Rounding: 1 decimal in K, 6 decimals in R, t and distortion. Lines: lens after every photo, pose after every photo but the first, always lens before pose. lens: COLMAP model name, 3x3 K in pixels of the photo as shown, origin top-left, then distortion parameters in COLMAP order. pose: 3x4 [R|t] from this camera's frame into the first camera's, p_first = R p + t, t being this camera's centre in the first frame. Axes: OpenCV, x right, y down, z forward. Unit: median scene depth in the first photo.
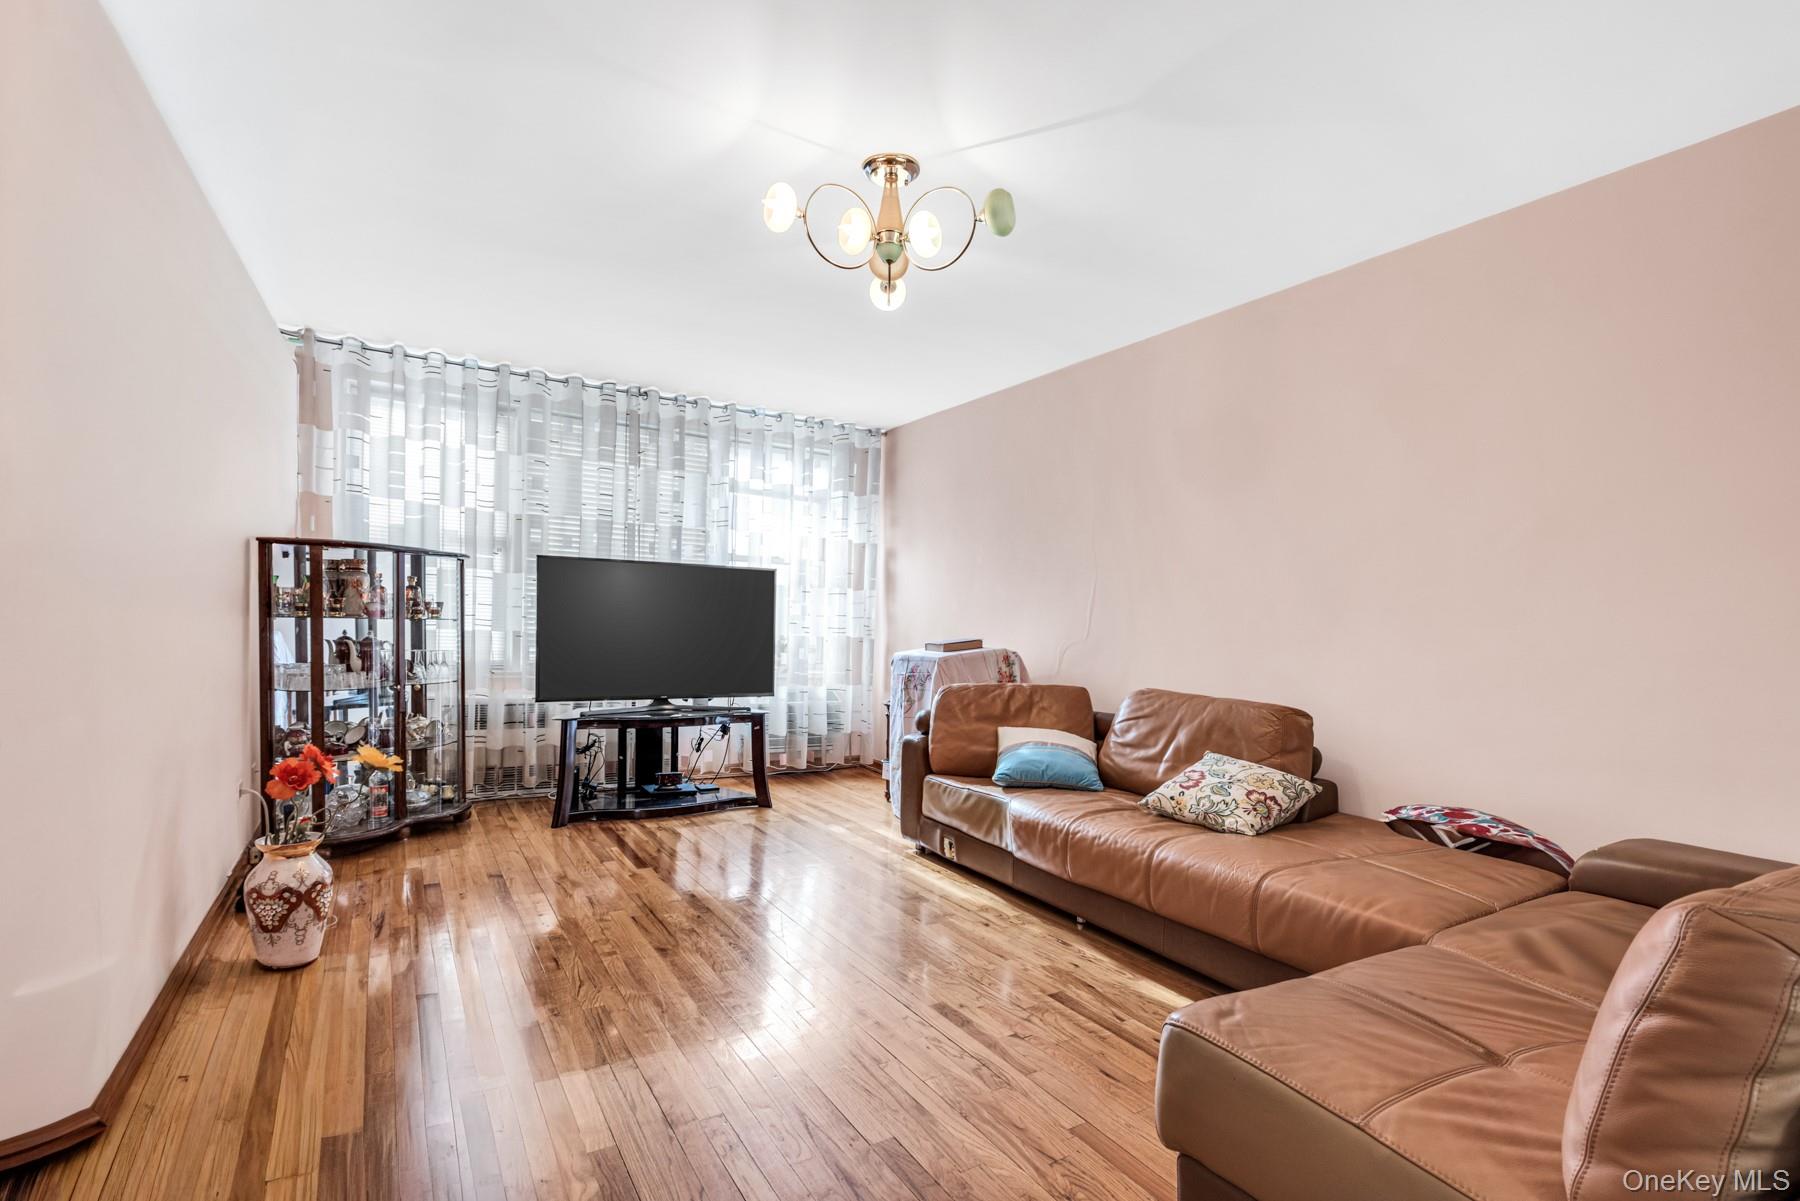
lens RADIAL K [[815.4, 0, 897.2], [0, 815.4, 651.6], [0, 0, 1]] dist [-0.001947, 0.000026]
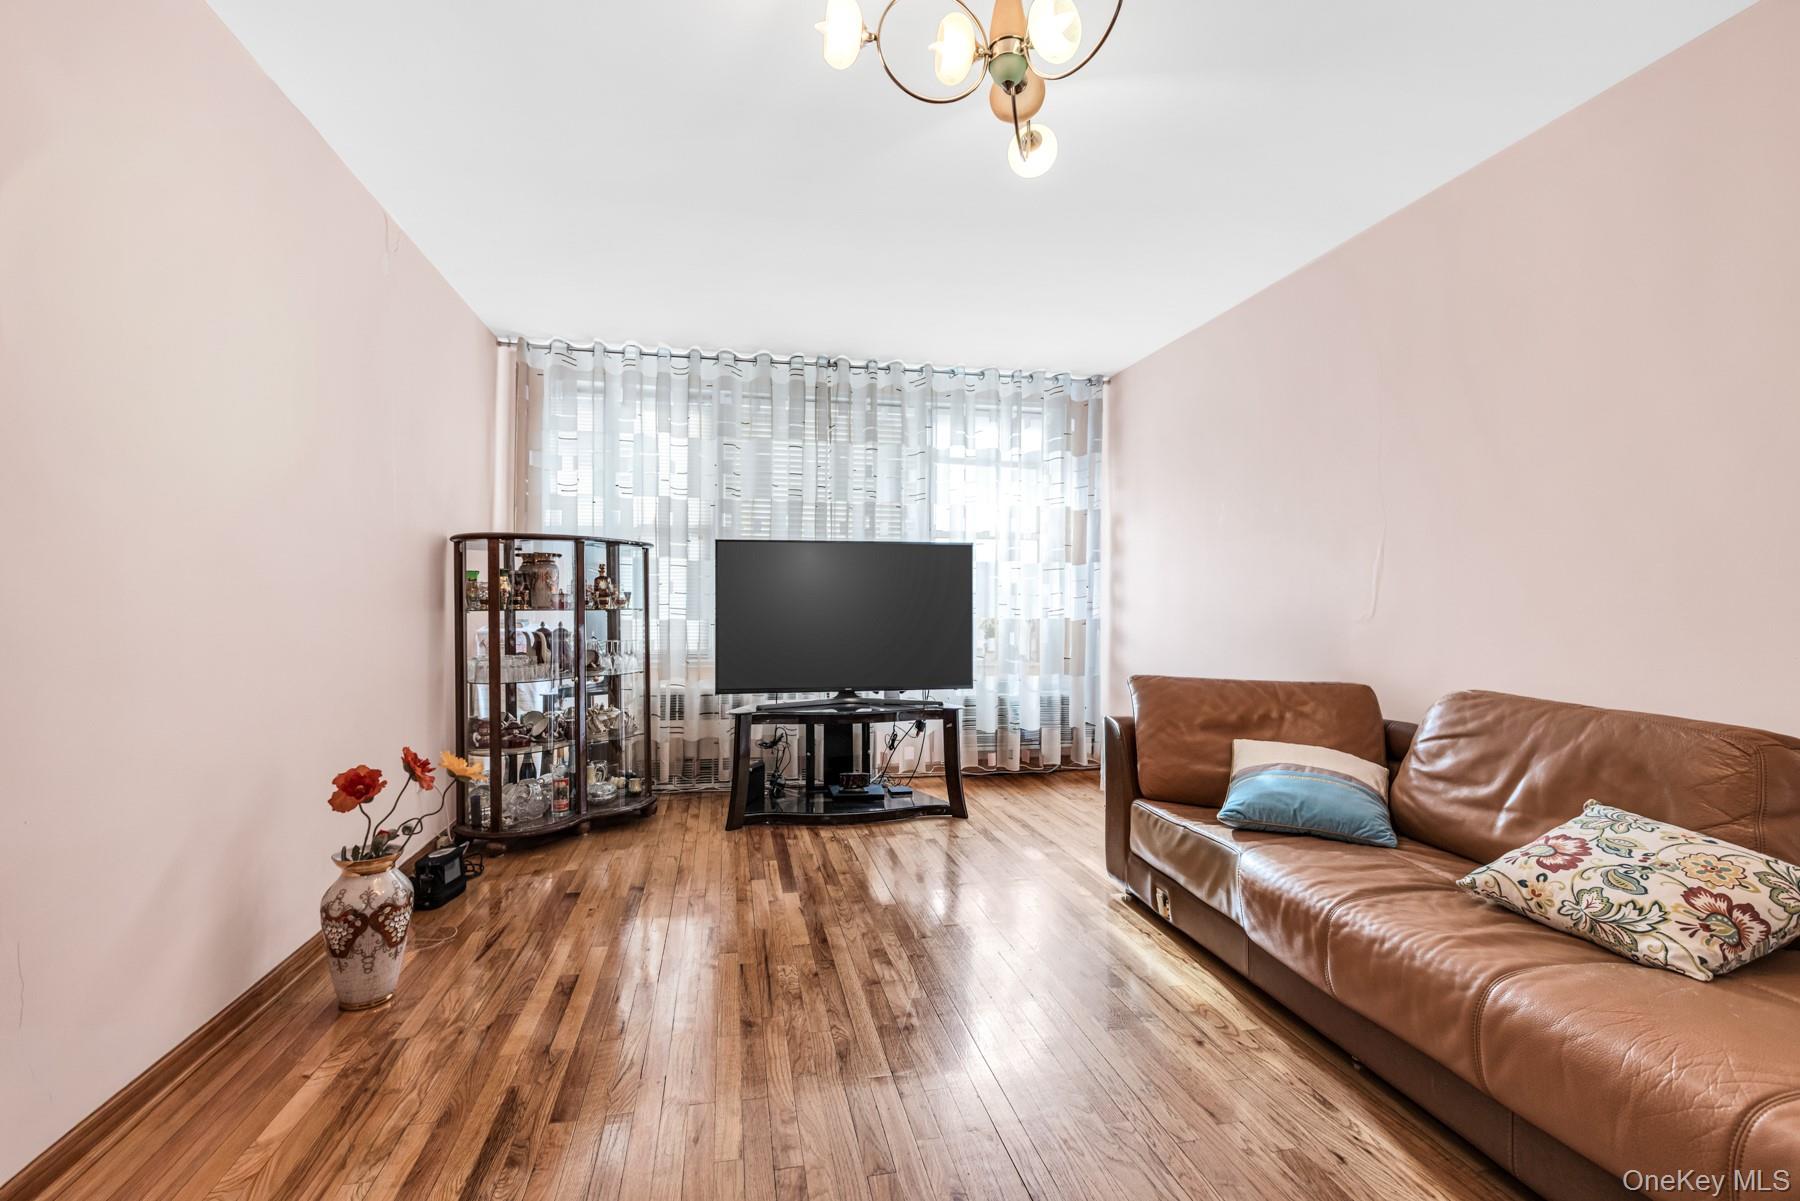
lens RADIAL K [[783.1, 0, 909.5], [0, 783.1, 611.7], [0, 0, 1]] dist [0.004354, -0.003485]
pose [[0.943418, -0.021967, -0.330876, 0.083225], [0.013060, 0.999491, -0.029118, -0.005090], [0.331347, 0.023149, 0.943225, 0.235126]]
